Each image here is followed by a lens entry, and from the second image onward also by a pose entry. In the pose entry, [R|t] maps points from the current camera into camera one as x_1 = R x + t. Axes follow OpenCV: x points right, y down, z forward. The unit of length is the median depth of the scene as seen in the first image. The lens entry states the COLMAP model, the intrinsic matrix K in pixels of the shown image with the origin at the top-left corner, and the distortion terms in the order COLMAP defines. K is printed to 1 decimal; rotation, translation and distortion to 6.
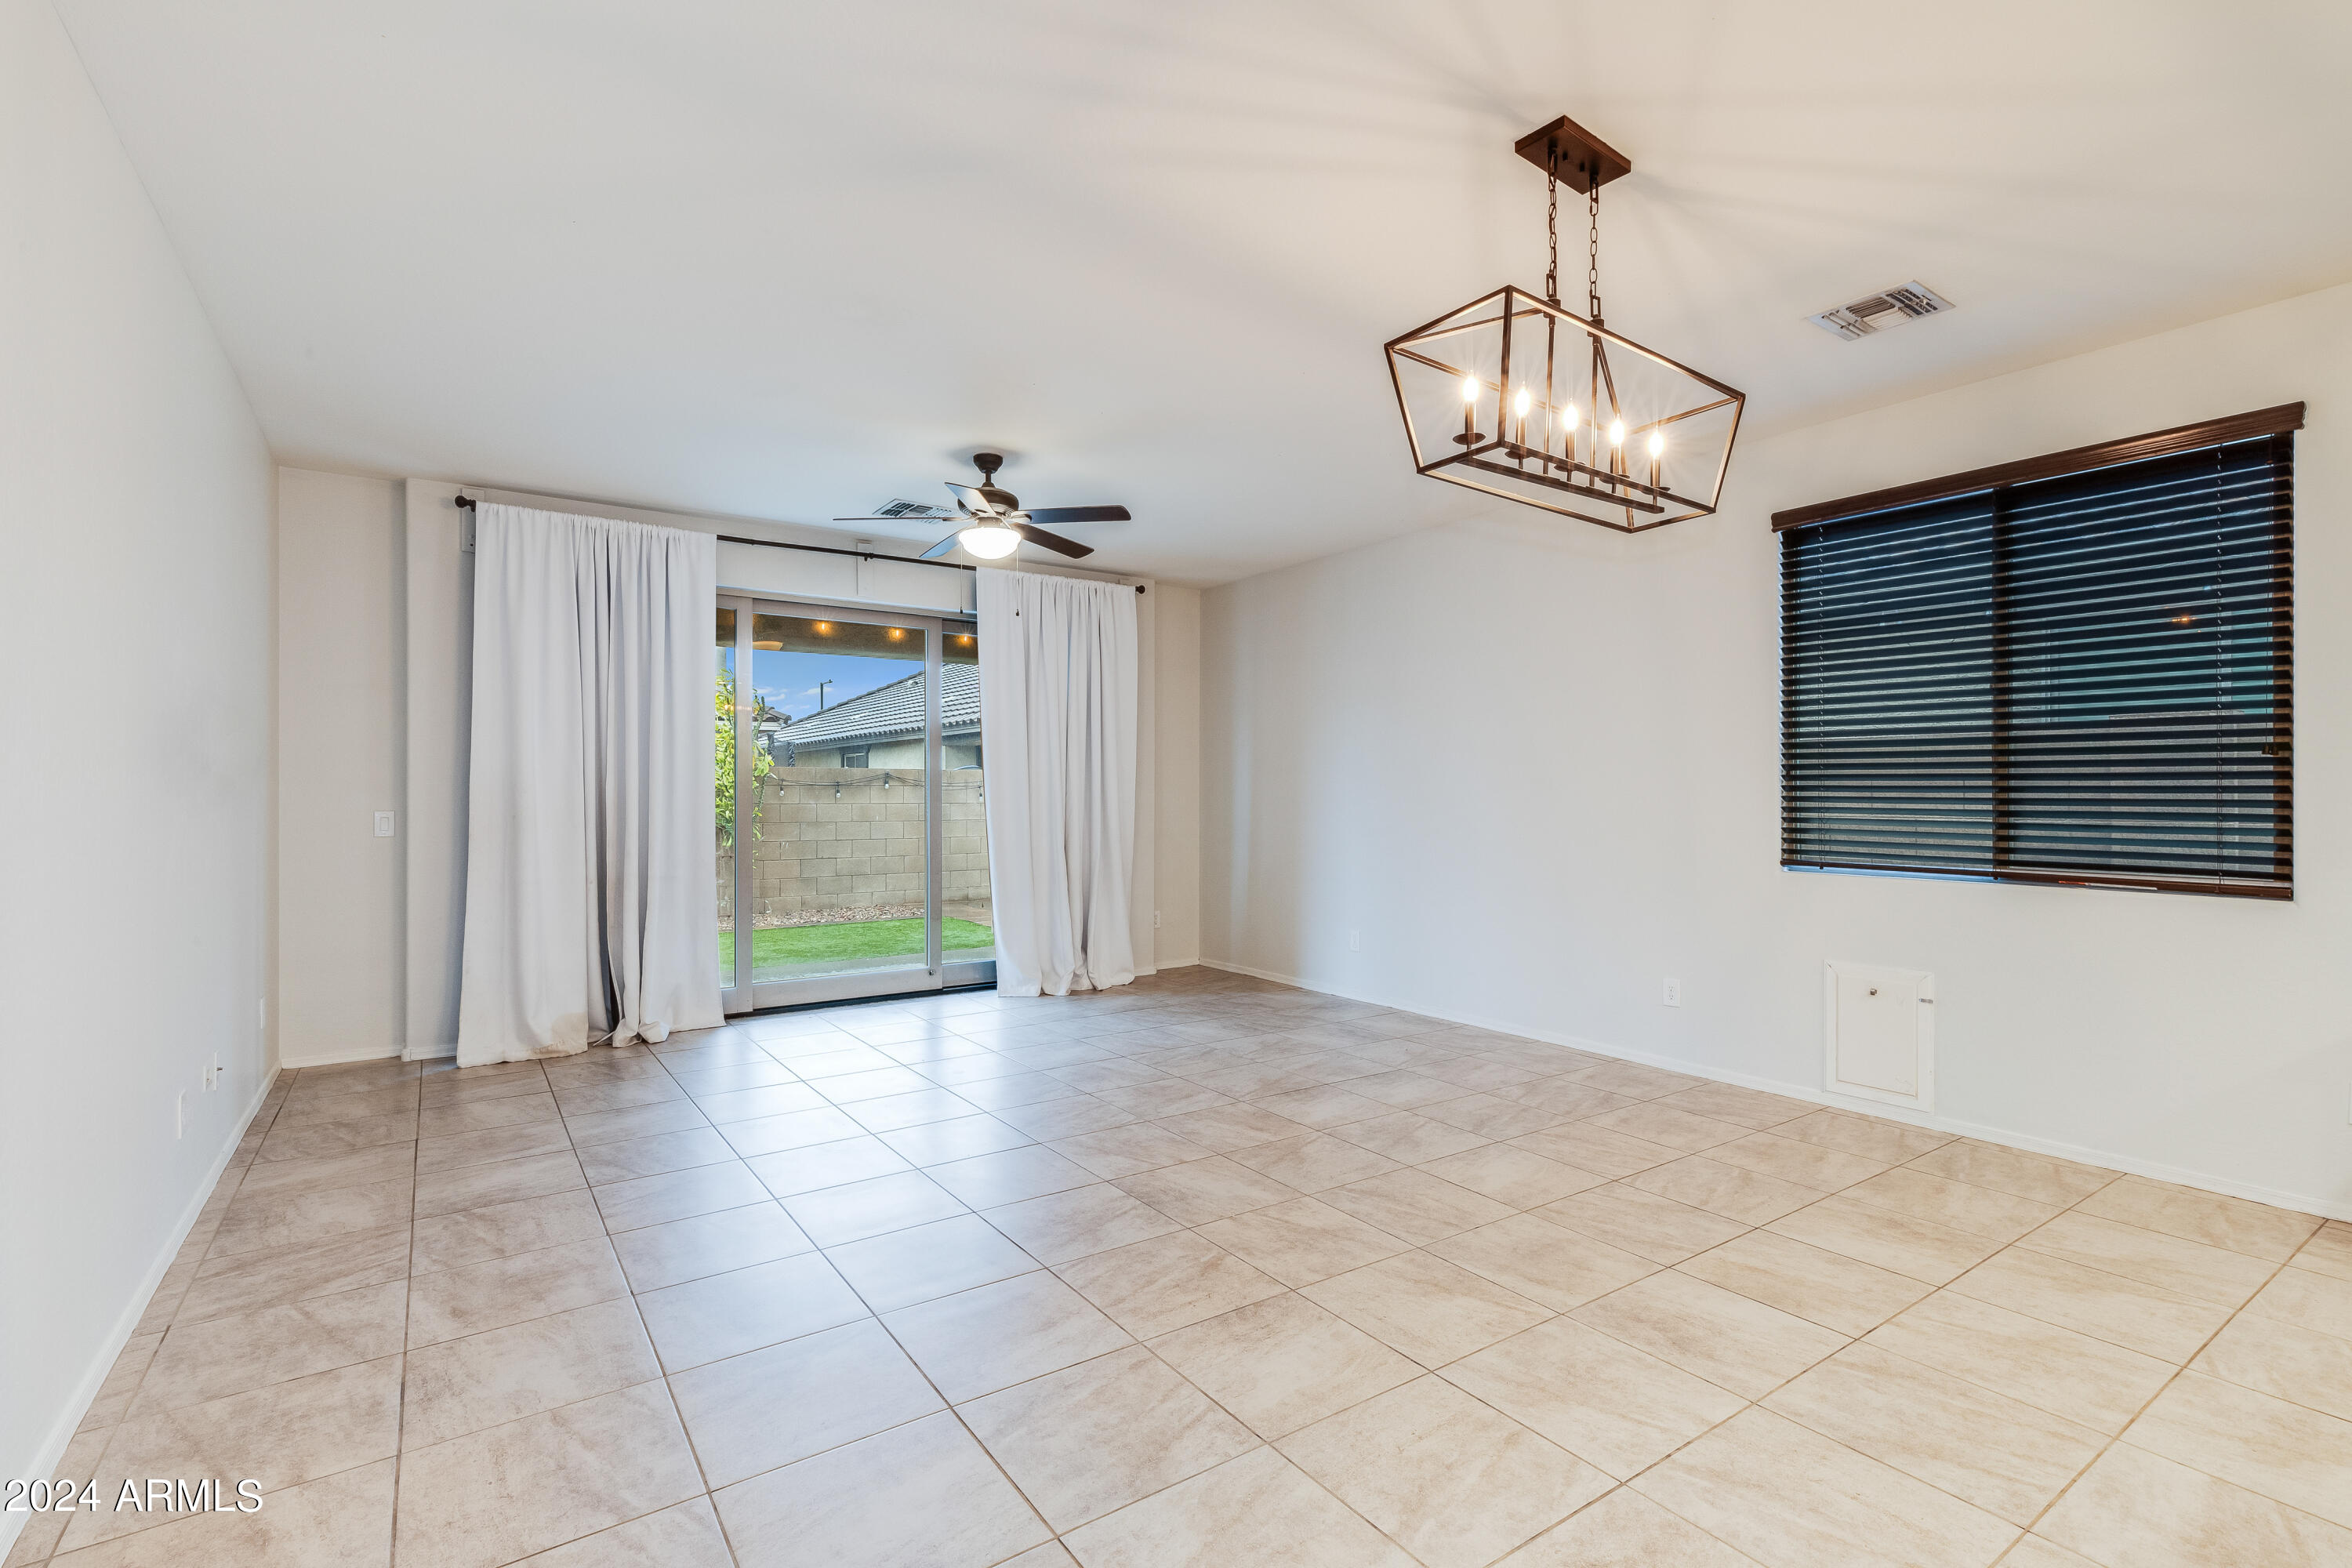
lens RADIAL K [[1067.9, 0, 1179.0], [0, 1067.9, 795.8], [0, 0, 1]] dist [0.004833, 0.000339]
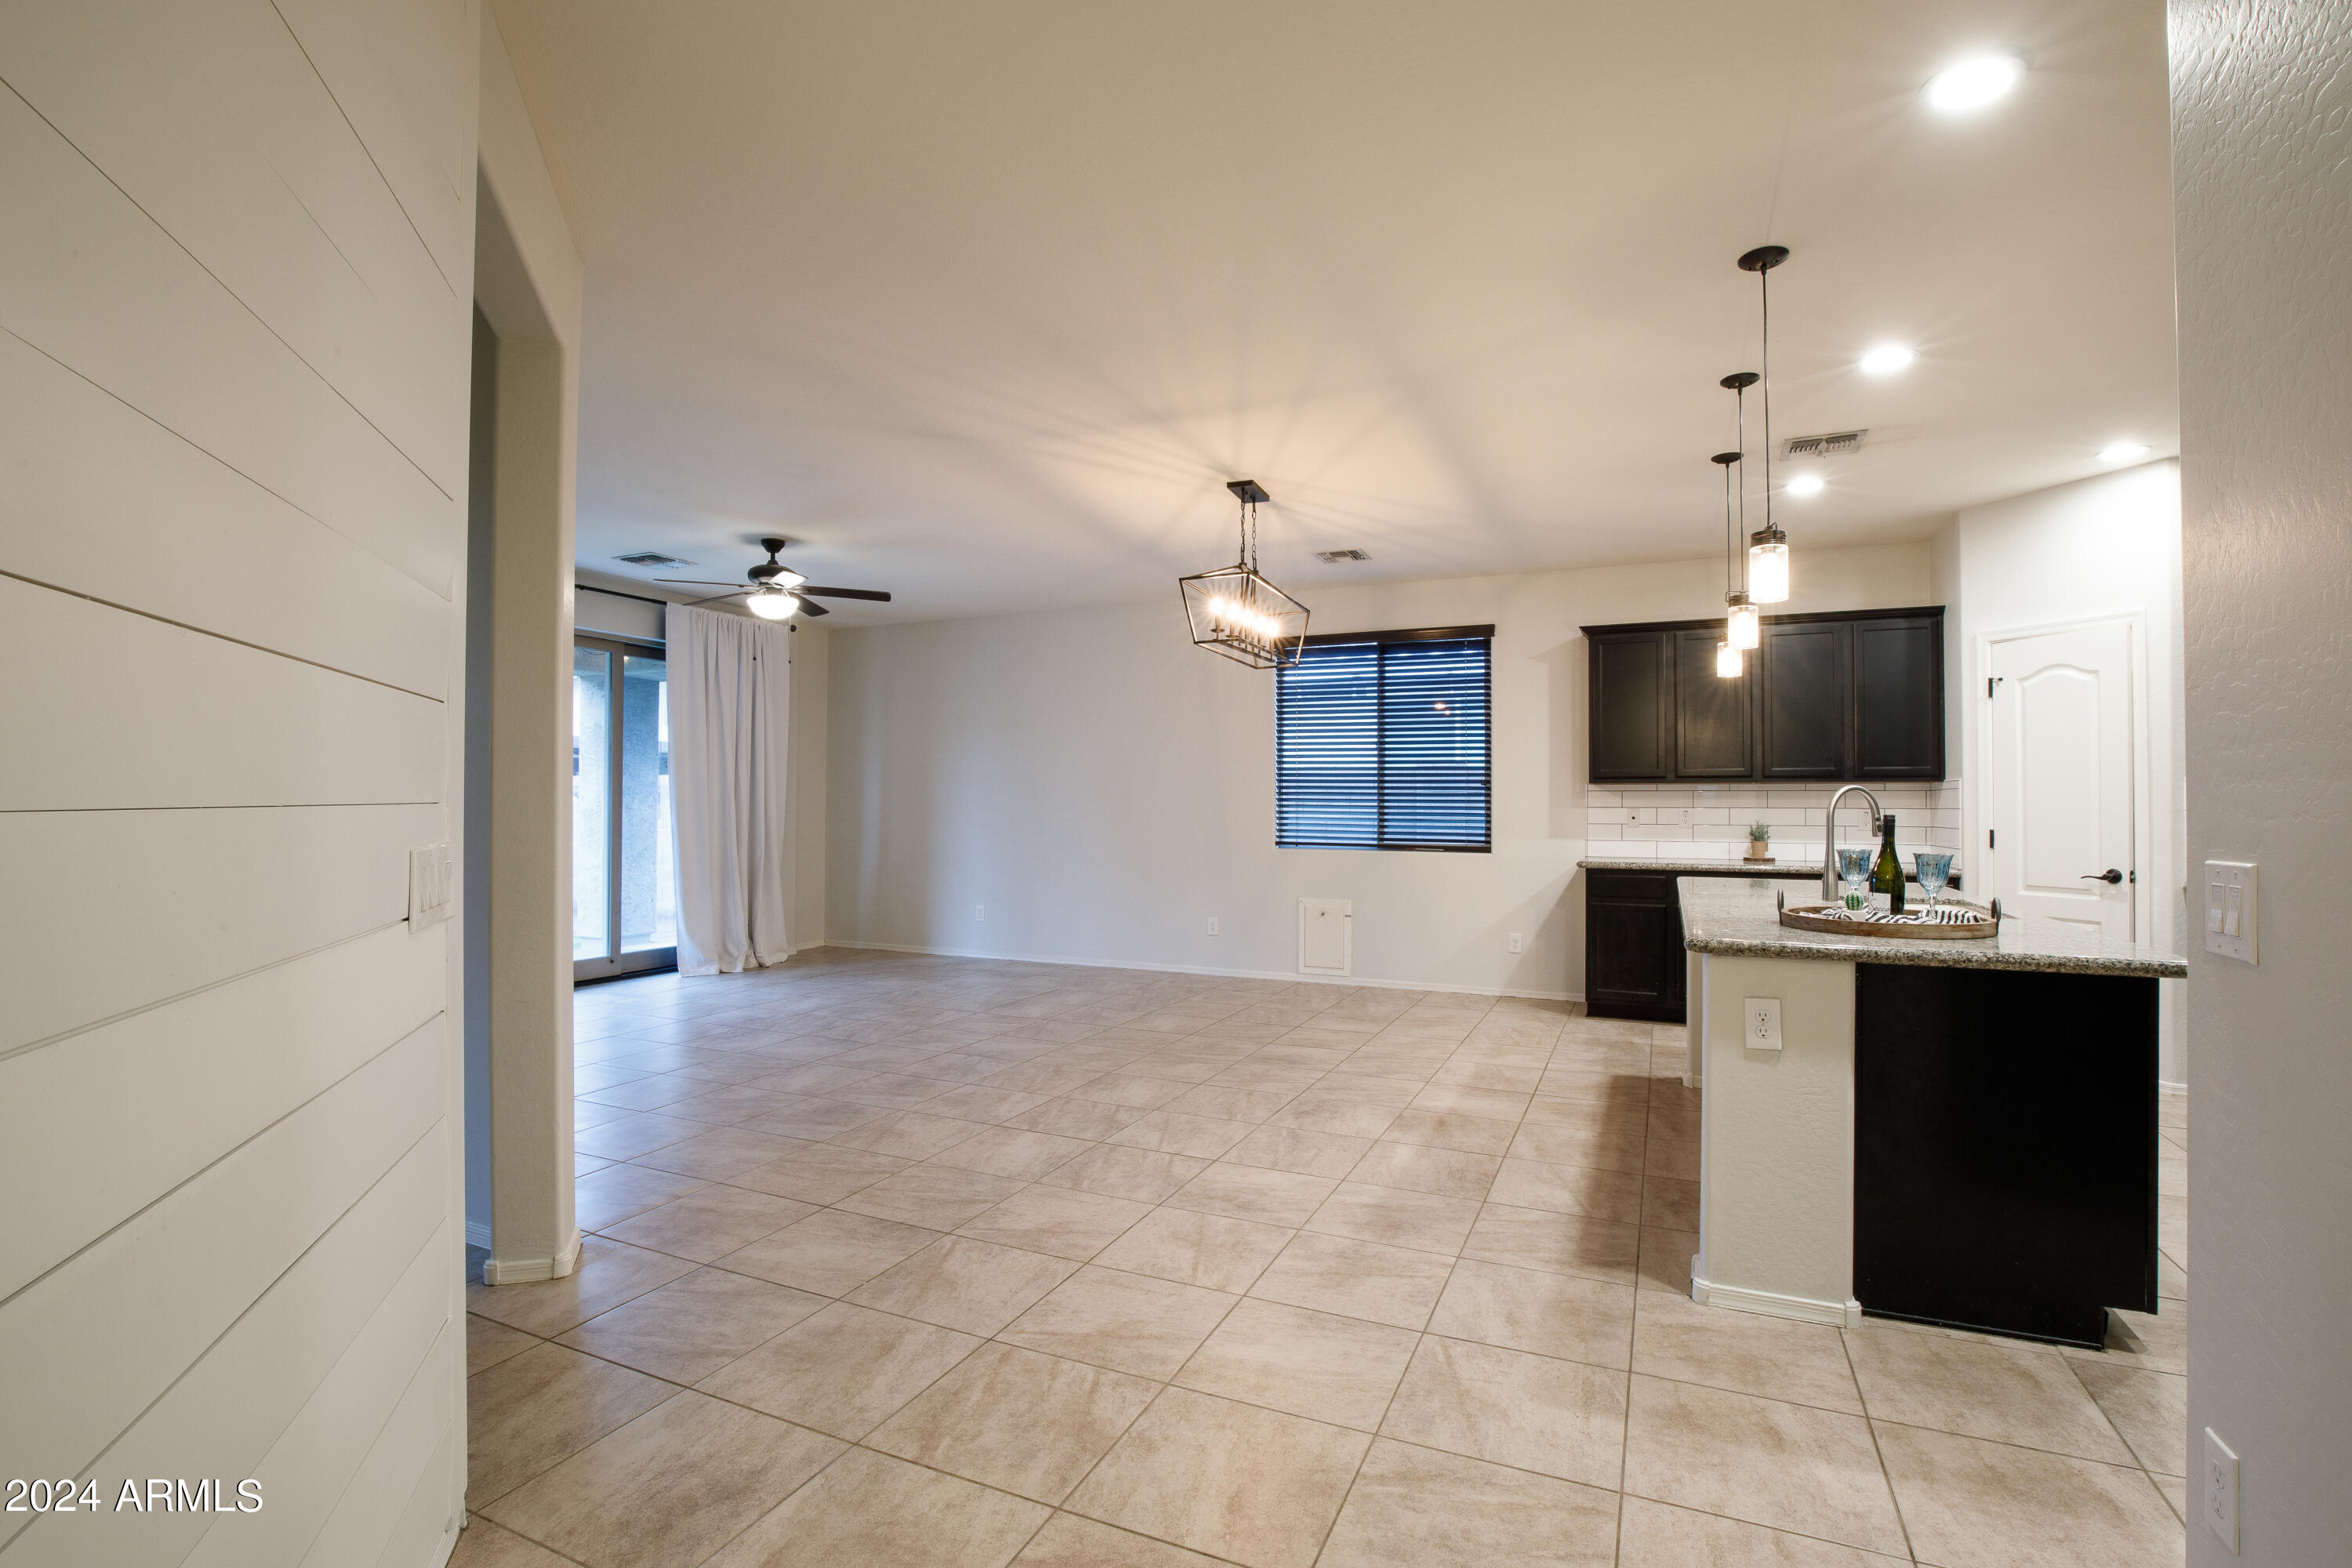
lens RADIAL K [[1065.7, 0, 1186.4], [0, 1065.7, 794.0], [0, 0, 1]] dist [-0.029980, 0.000624]
pose [[0.856515, 0.008322, 0.516055, -0.481453], [-0.003524, 0.999941, -0.010276, 0.002235], [-0.516111, 0.006983, 0.856494, -0.419884]]
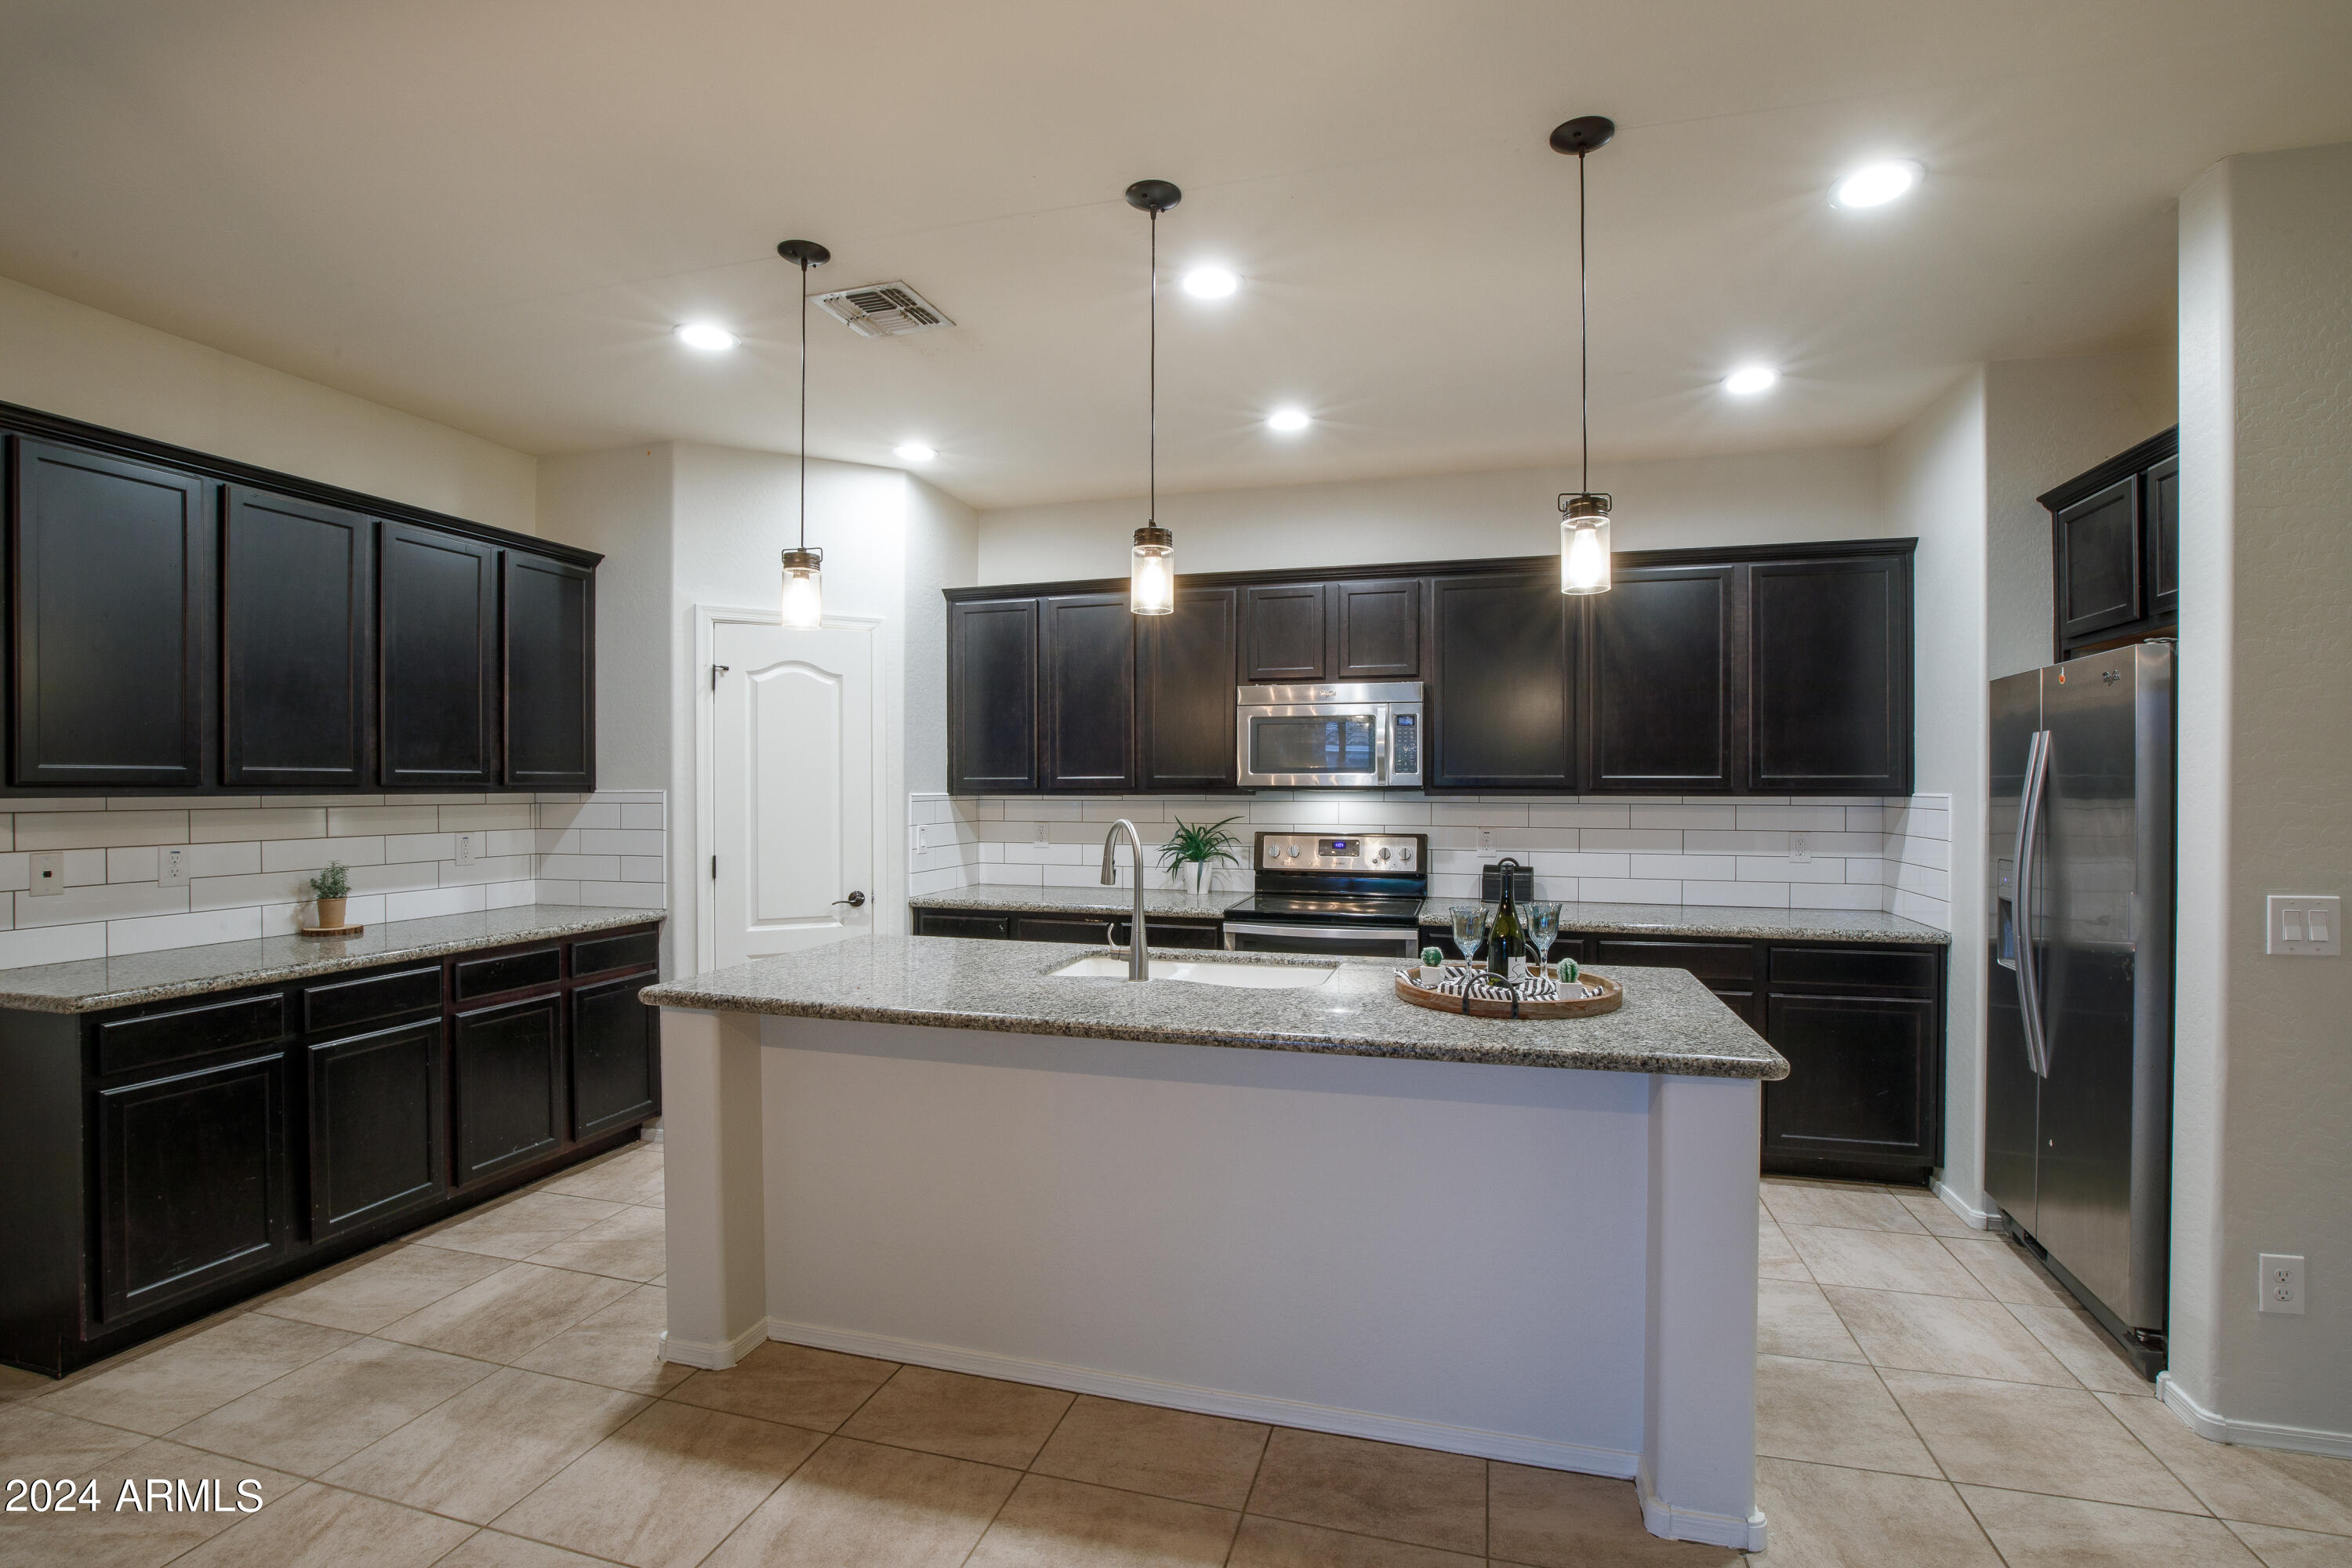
lens RADIAL K [[1065.7, 0, 1186.4], [0, 1065.7, 794.0], [0, 0, 1]] dist [-0.029980, 0.000624]
pose [[-0.638748, -0.004746, 0.769402, -0.068322], [0.000680, 0.999977, 0.006732, -0.037550], [-0.769416, 0.004824, -0.638730, 0.475608]]
